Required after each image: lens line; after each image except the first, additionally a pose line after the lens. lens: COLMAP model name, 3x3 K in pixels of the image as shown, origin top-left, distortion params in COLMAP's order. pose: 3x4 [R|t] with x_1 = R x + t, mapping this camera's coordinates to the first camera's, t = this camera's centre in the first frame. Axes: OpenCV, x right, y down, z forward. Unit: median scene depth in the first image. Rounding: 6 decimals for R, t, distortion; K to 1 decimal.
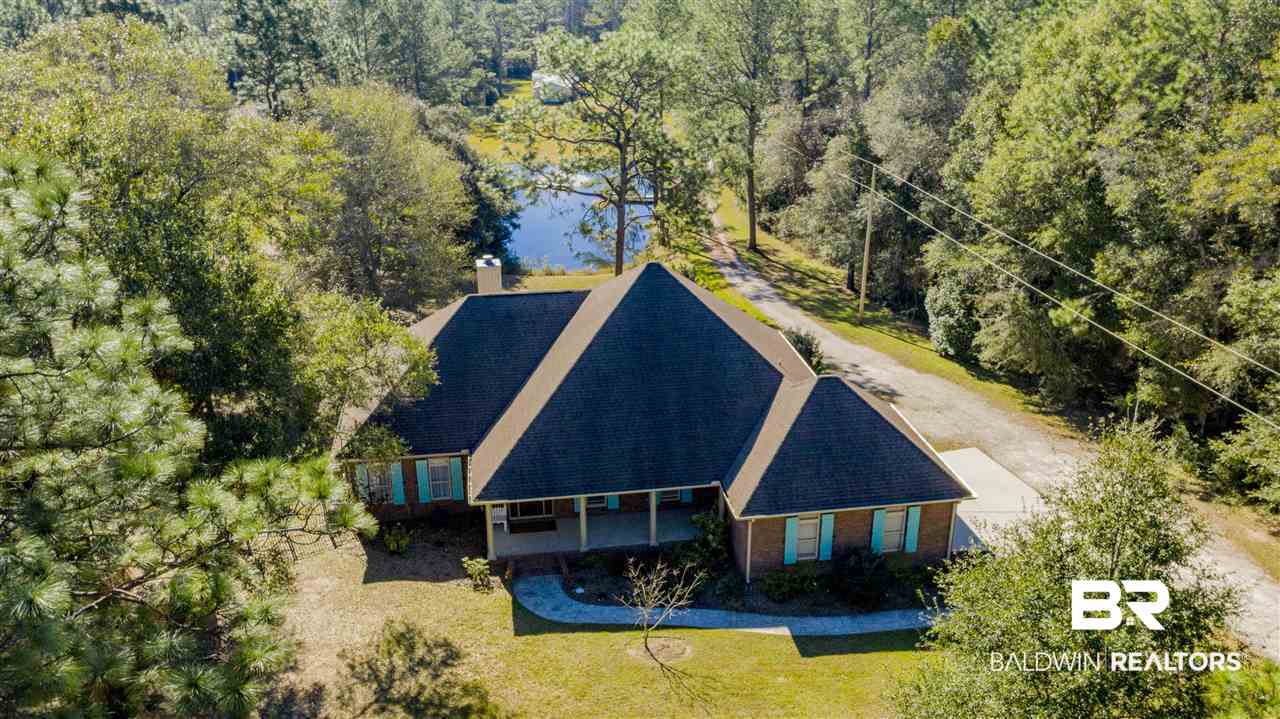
lens RADIAL K [[1053.5, 0, 640.0], [0, 1053.5, 359.5], [0, 0, 1]] dist [0.023517, 0.004840]
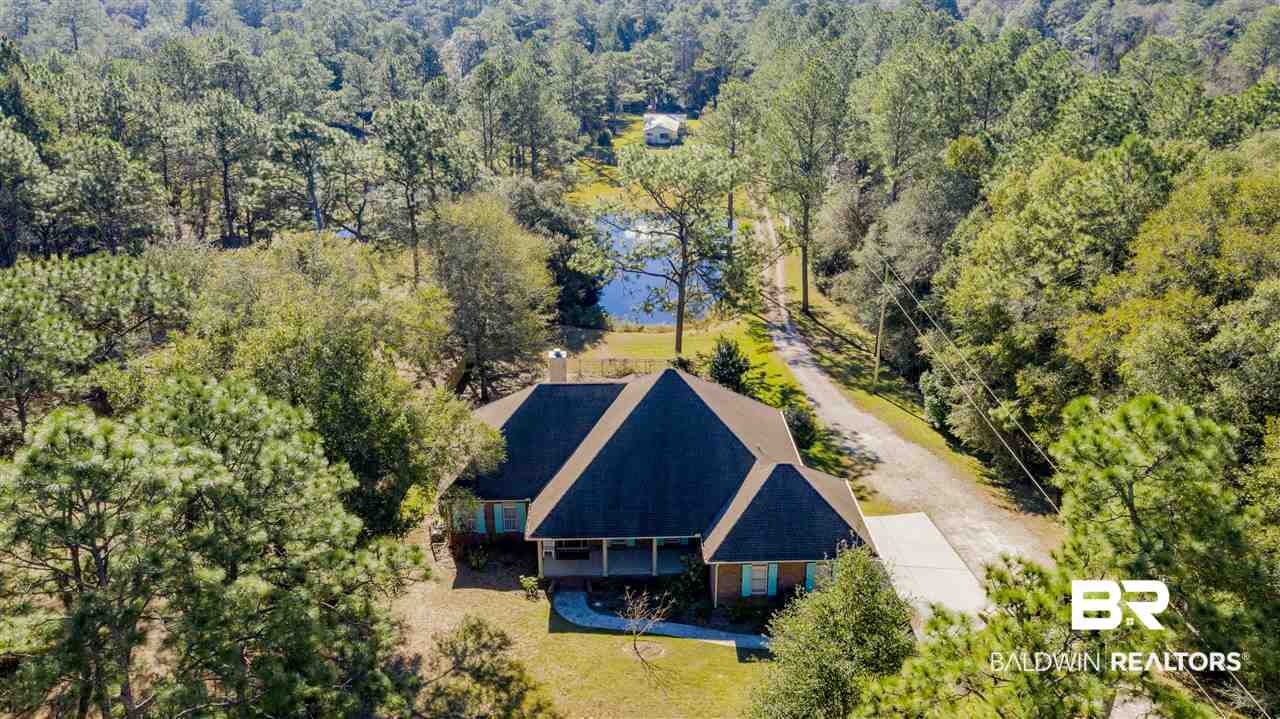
lens RADIAL K [[1053.5, 0, 640.0], [0, 1053.5, 359.5], [0, 0, 1]] dist [0.023517, 0.004840]
pose [[0.992404, 0.045953, -0.114113, 0.140005], [-0.045307, 0.998939, 0.008245, -0.121973], [0.114371, -0.003013, 0.993434, -0.399361]]
